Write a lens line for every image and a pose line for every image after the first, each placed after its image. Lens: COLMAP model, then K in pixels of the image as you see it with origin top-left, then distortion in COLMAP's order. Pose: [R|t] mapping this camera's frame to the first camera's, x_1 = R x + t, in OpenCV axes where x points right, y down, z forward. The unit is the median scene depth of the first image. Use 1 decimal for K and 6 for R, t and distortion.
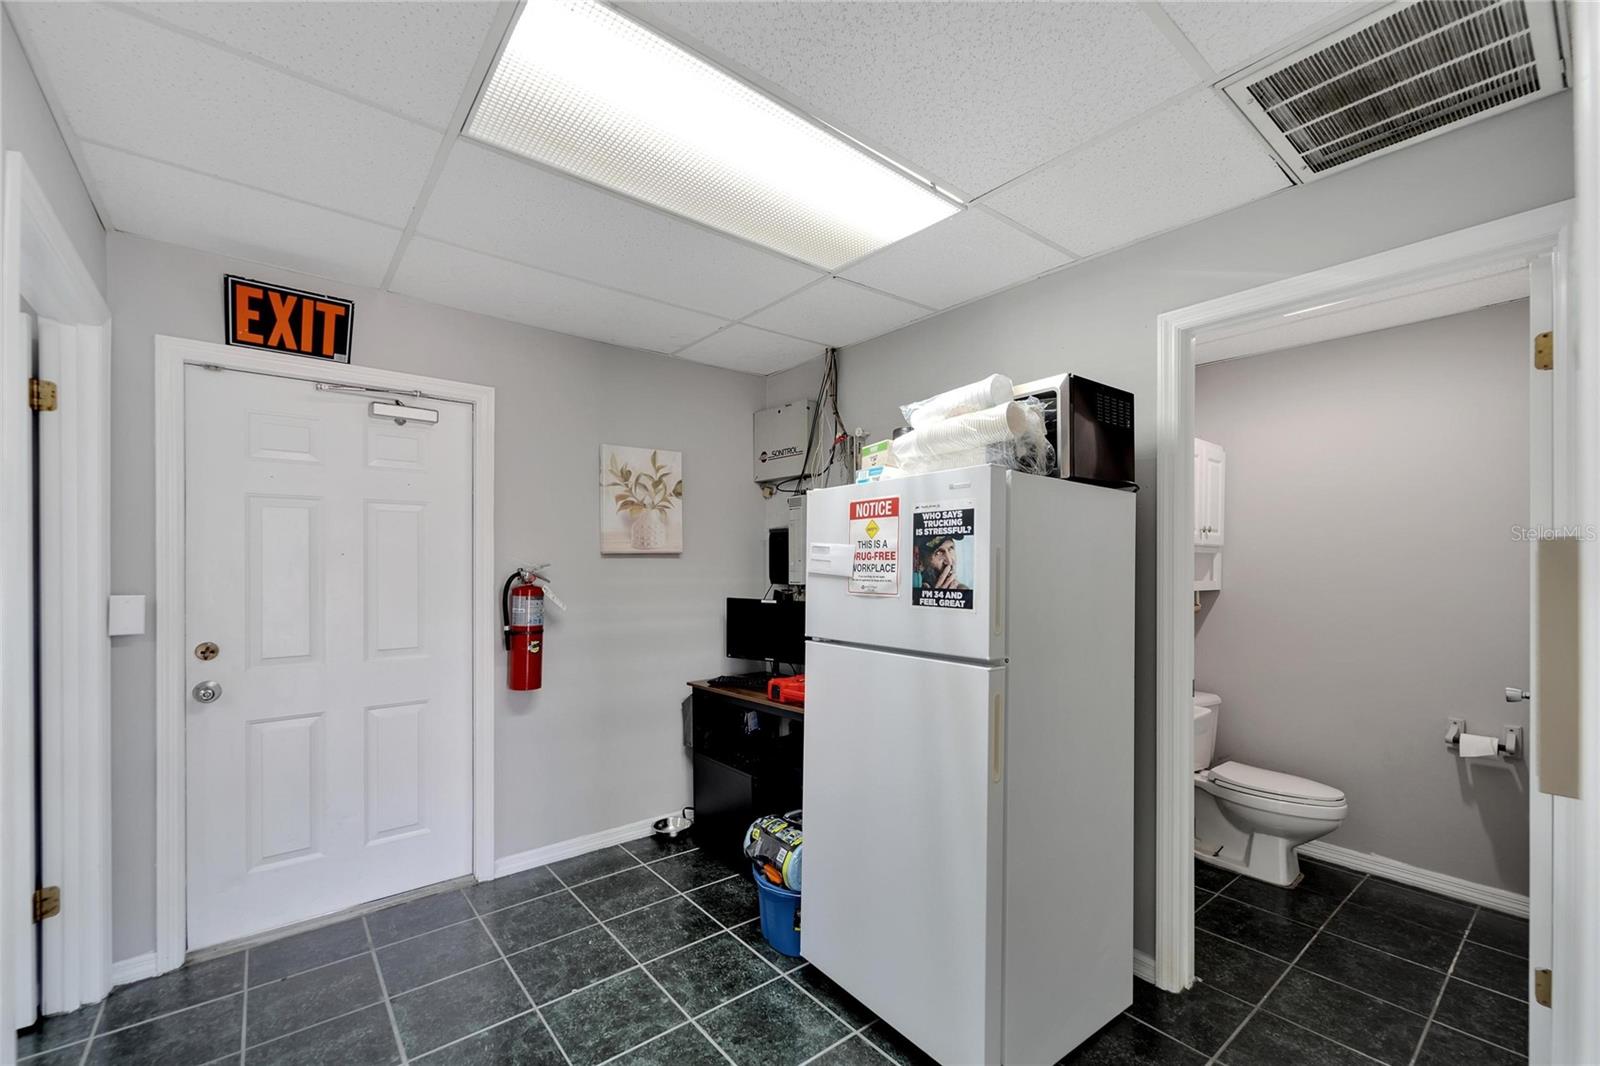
lens RADIAL K [[649.7, 0, 796.1], [0, 649.7, 563.1], [0, 0, 1]] dist [-0.002137, 0.000207]
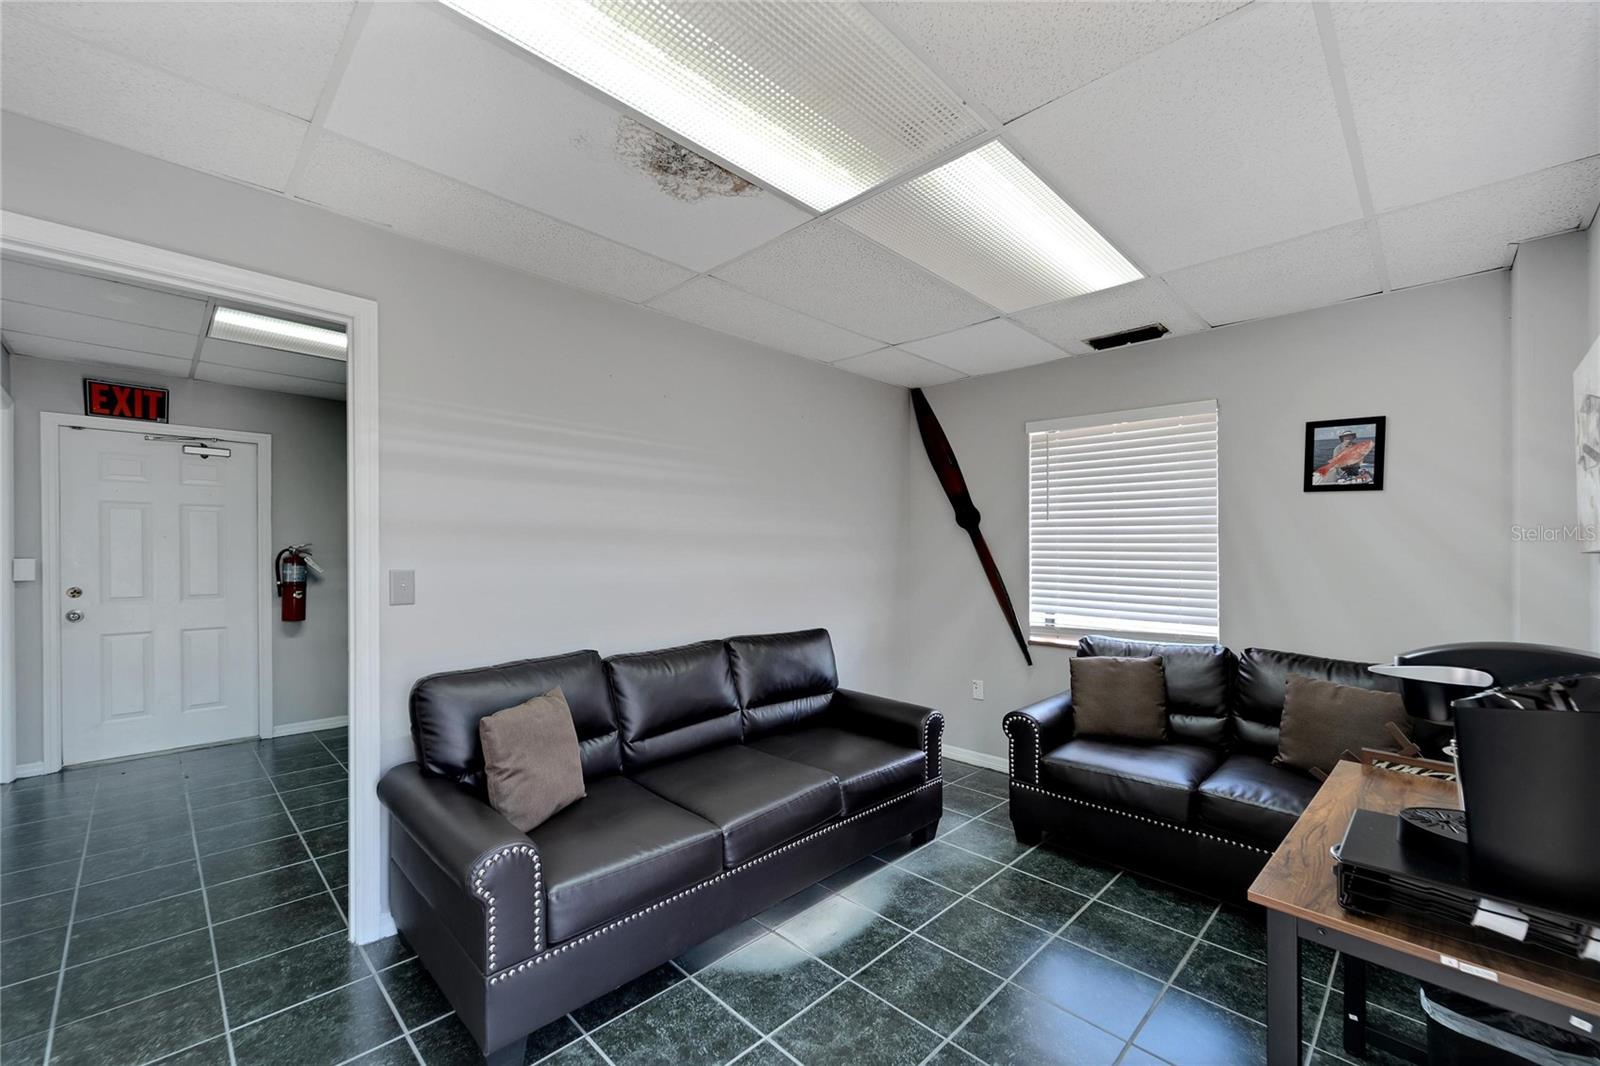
lens RADIAL K [[649.7, 0, 805.2], [0, 649.7, 558.0], [0, 0, 1]] dist [-0.002137, 0.000207]
pose [[0.992398, 0.006663, 0.122887, 4.595341], [-0.008575, 0.999850, 0.015036, 0.009554], [-0.122768, -0.015976, 0.992307, -5.387267]]
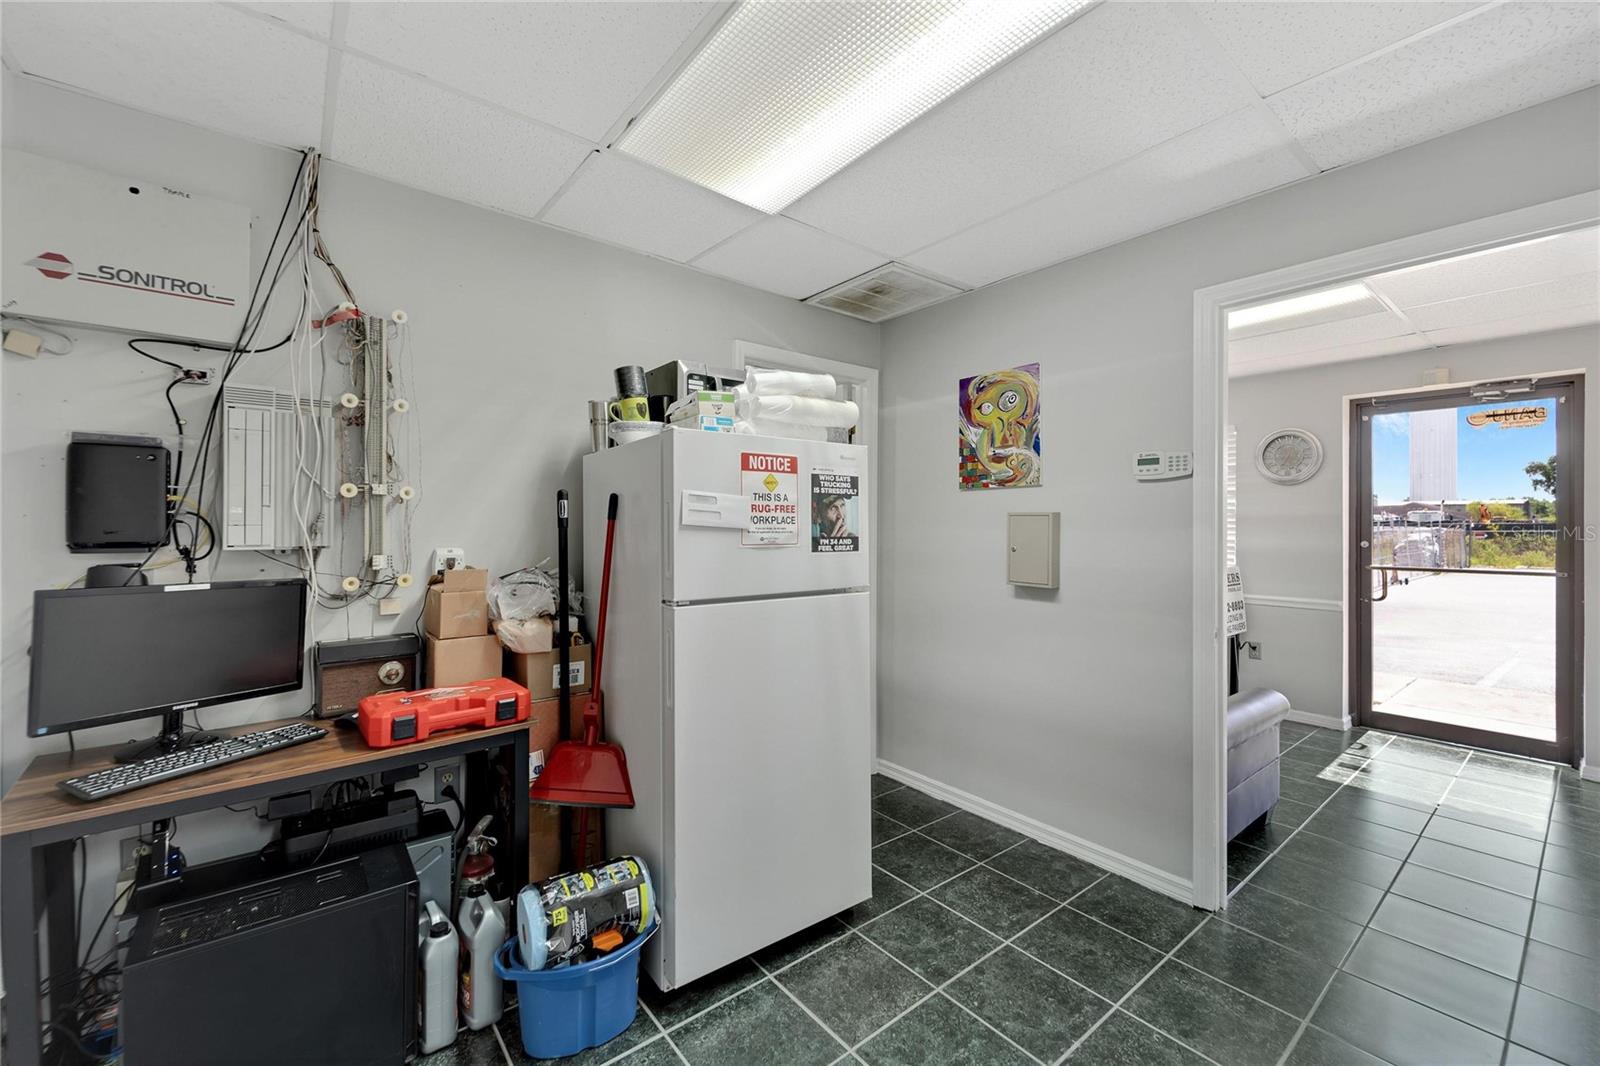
lens RADIAL K [[649.7, 0, 799.9], [0, 649.7, 523.5], [0, 0, 1]] dist [-0.002137, 0.000207]
pose [[0.005789, 0.002284, 0.999981, -0.865895], [-0.006761, 0.999975, -0.002245, 0.013960], [-0.999960, -0.006748, 0.005805, 0.890506]]
